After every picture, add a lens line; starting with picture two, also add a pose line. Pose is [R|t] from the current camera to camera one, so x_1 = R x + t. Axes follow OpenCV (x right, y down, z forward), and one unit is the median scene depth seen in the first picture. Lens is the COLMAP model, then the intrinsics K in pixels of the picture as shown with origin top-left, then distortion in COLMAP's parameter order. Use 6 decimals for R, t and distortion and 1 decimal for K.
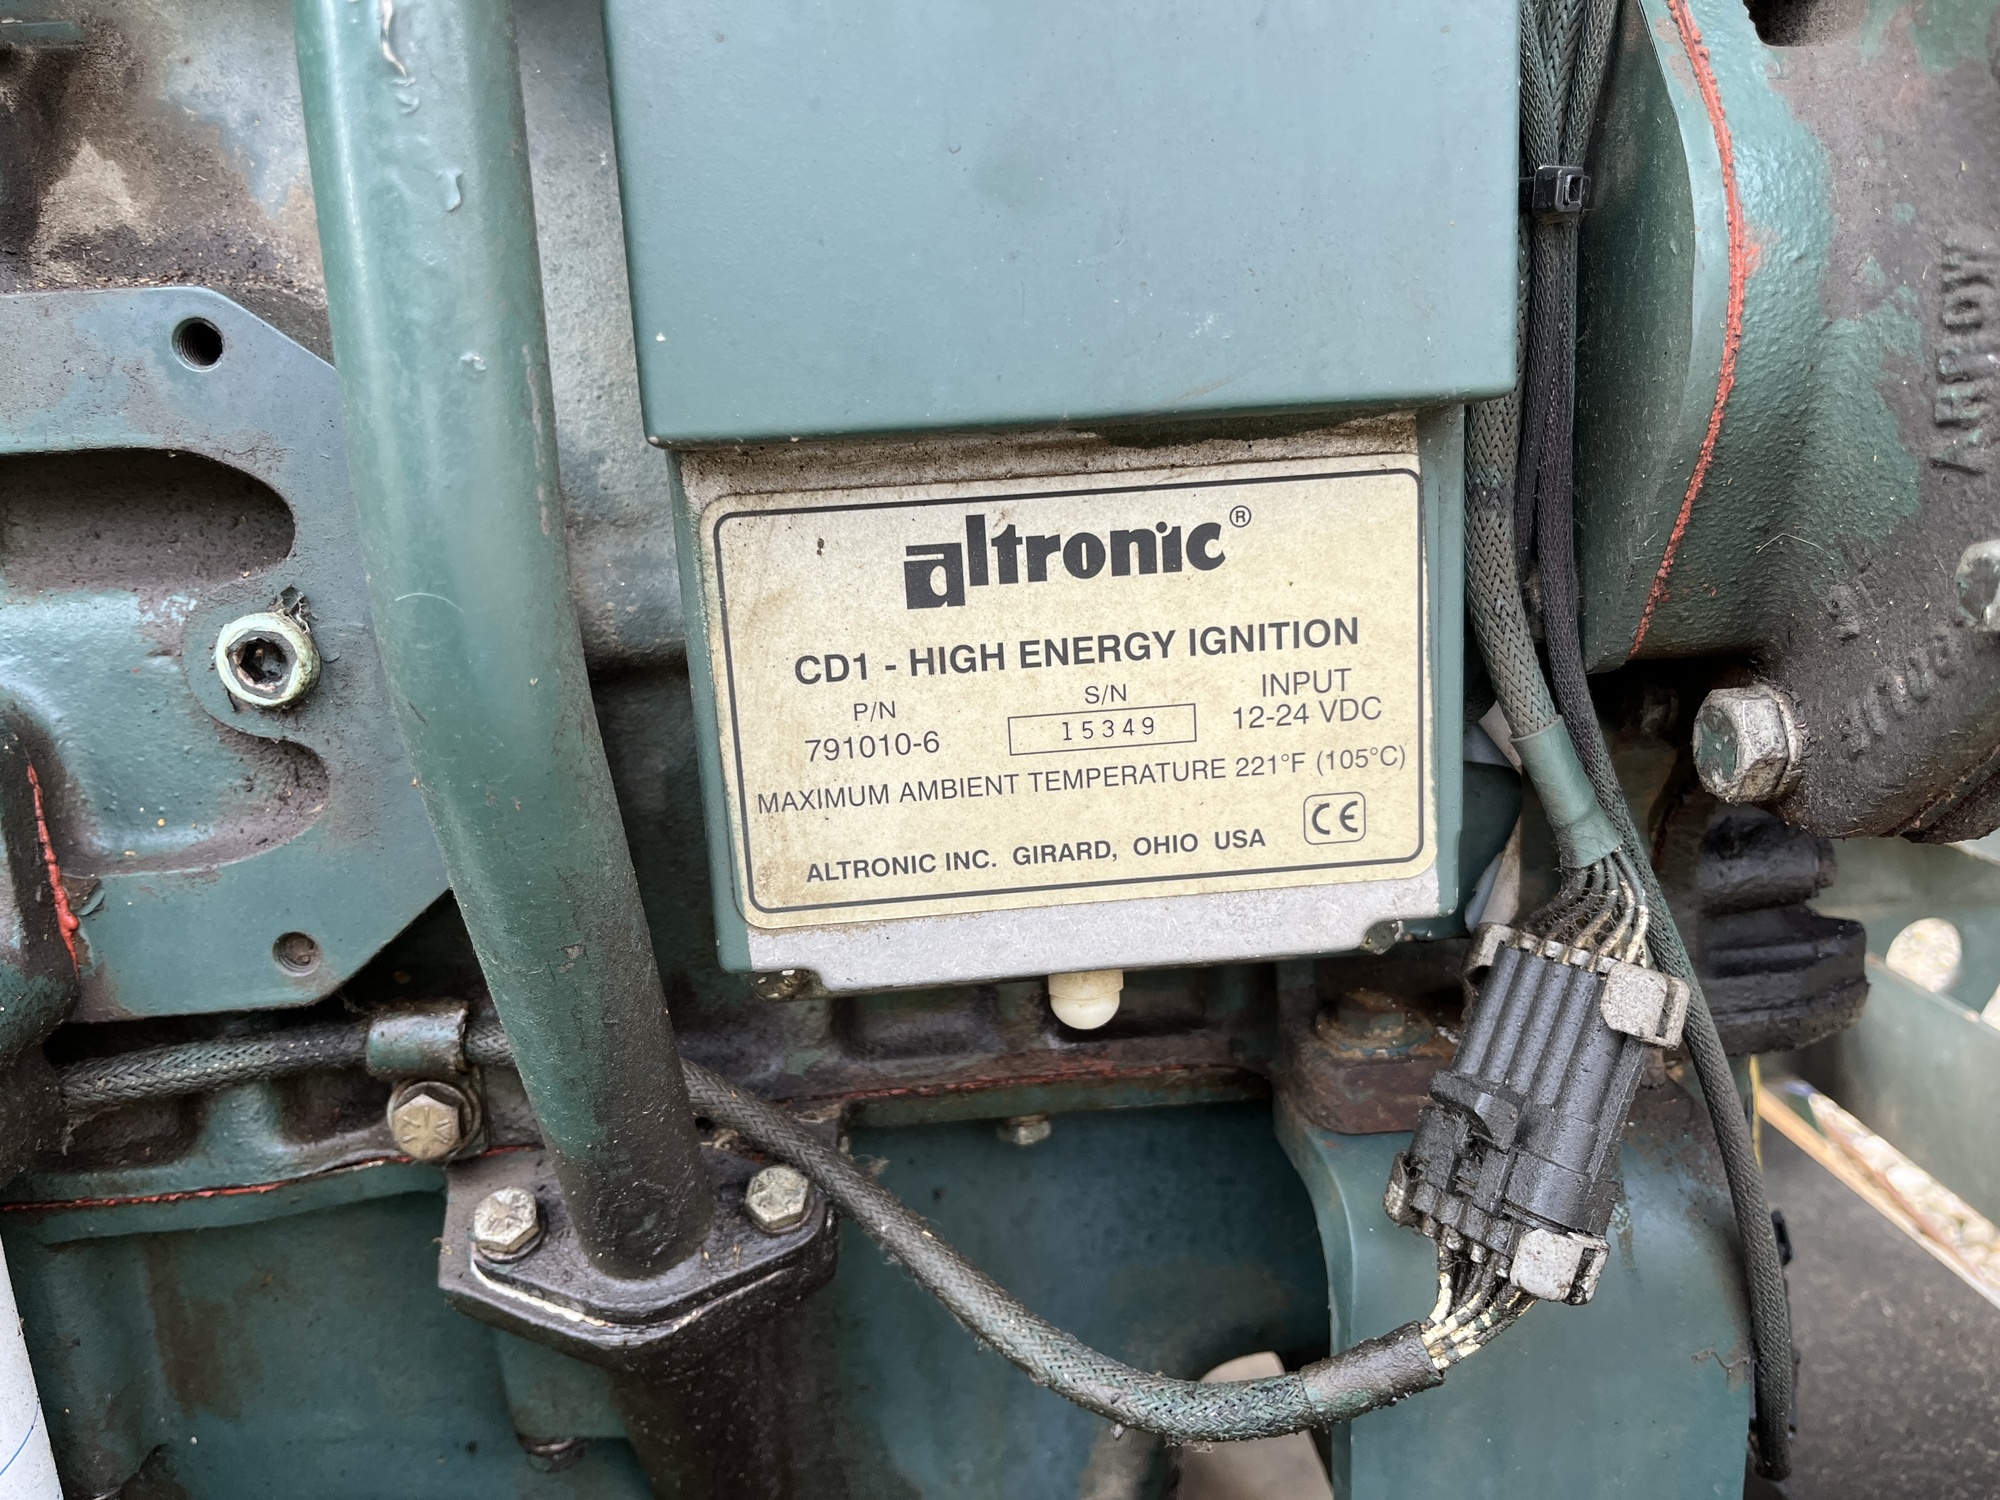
lens RADIAL K [[1547.6, 0, 1008.6], [0, 1547.6, 720.2], [0, 0, 1]] dist [0.034806, -0.066778]
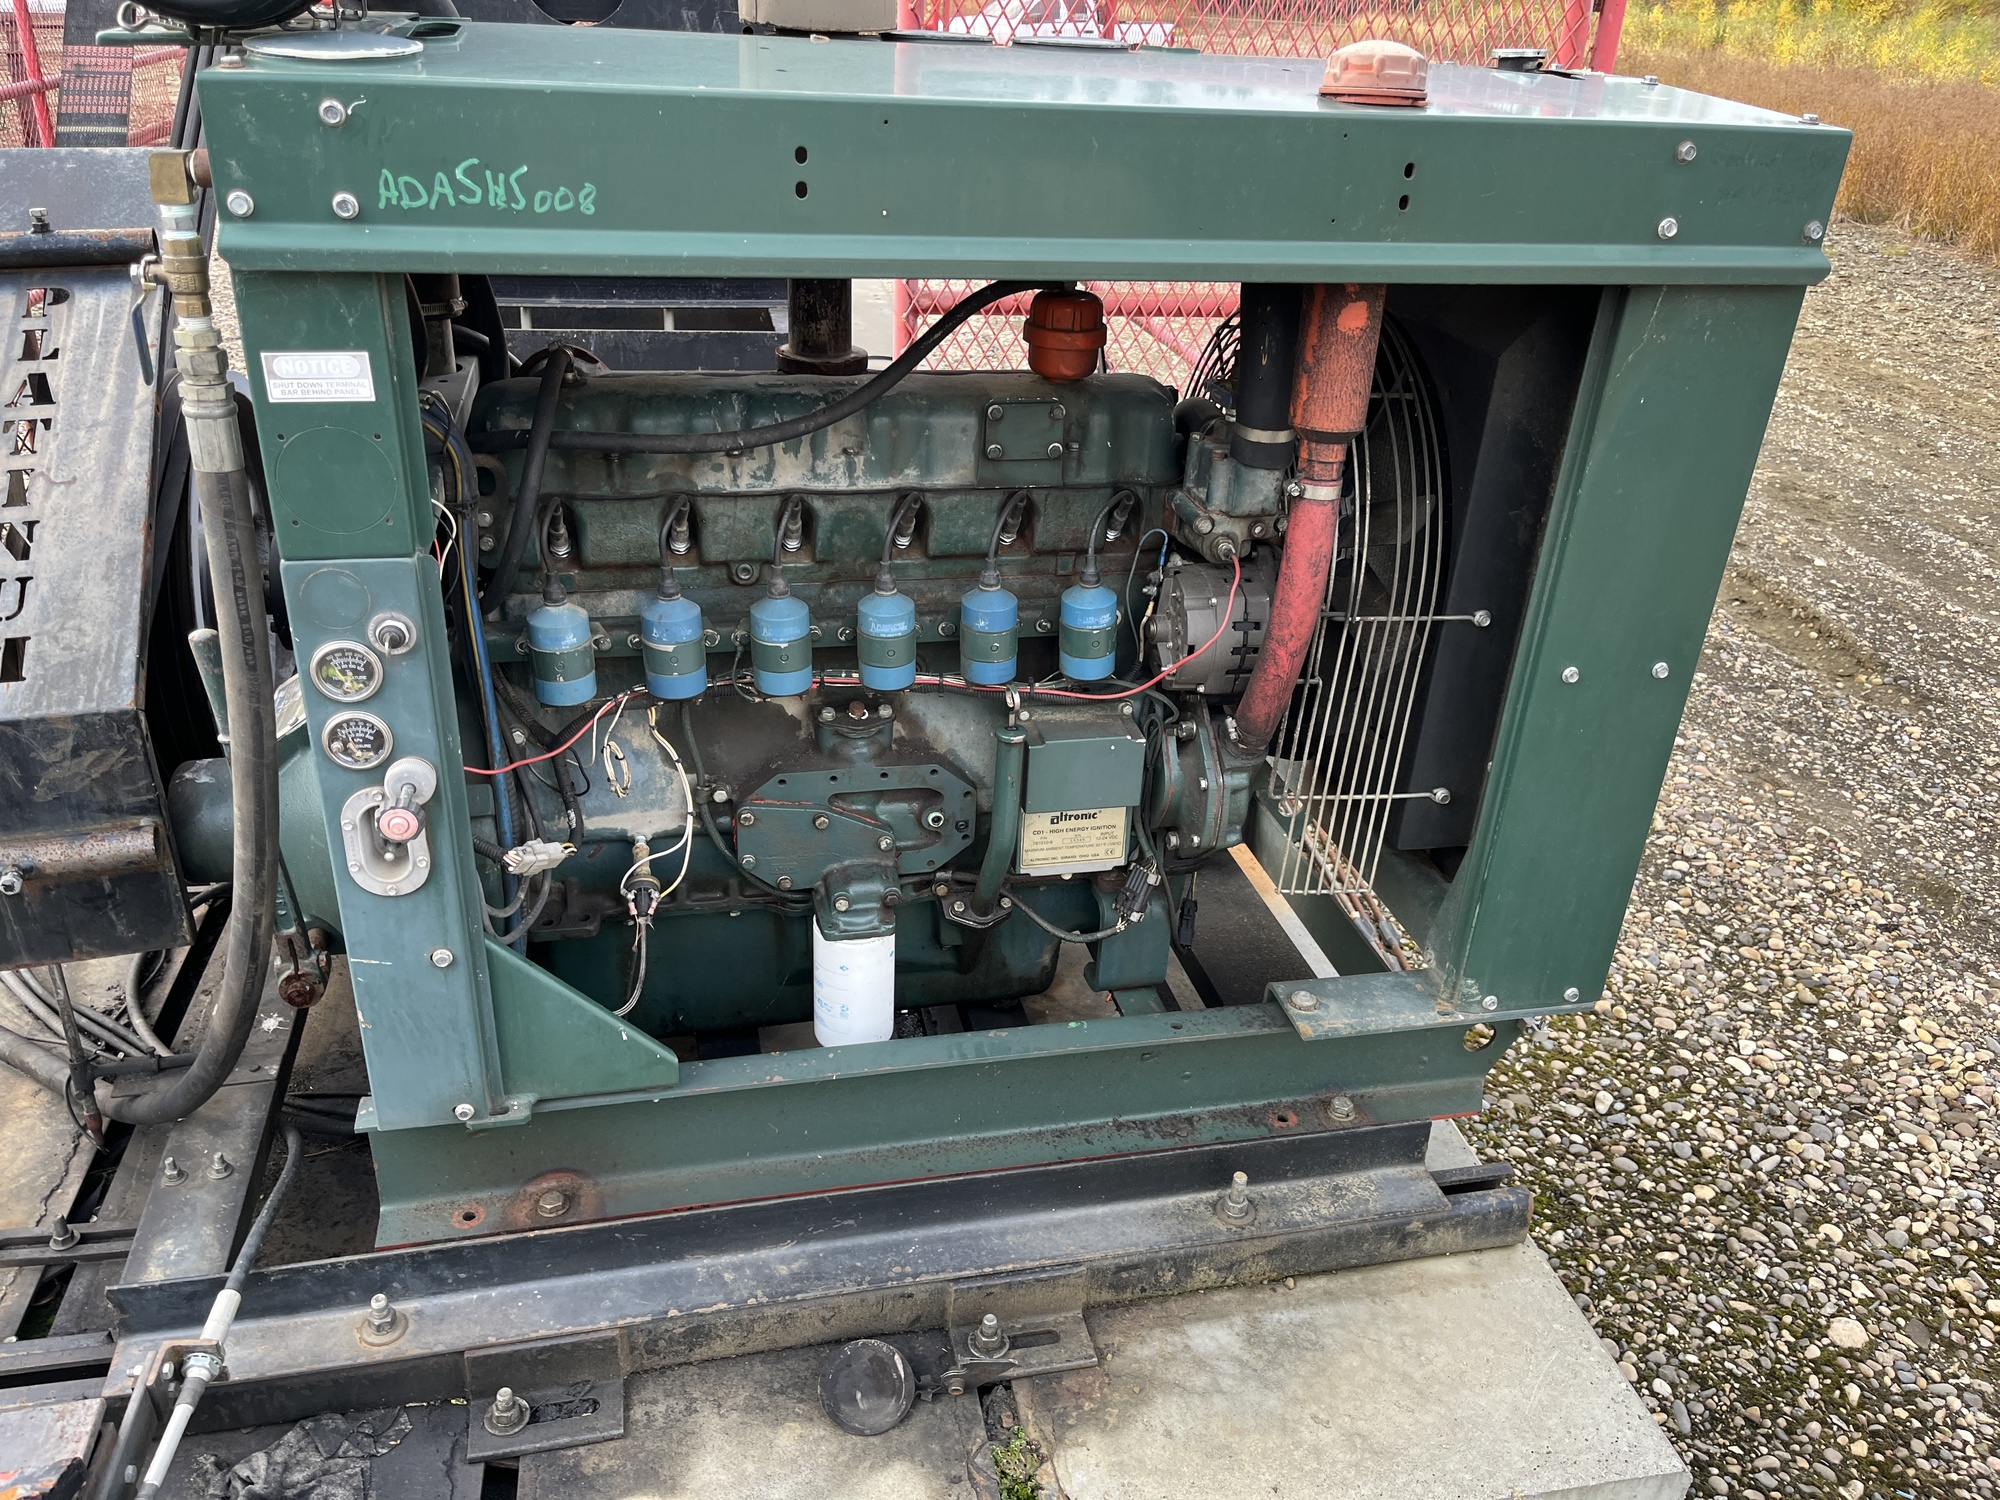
lens RADIAL K [[1547.6, 0, 1008.6], [0, 1547.6, 720.2], [0, 0, 1]] dist [0.034806, -0.066778]
pose [[0.982221, 0.025171, 0.186035, -1.407188], [-0.071052, 0.967096, 0.244290, -1.999058], [-0.173765, -0.253165, 0.951690, -4.892689]]
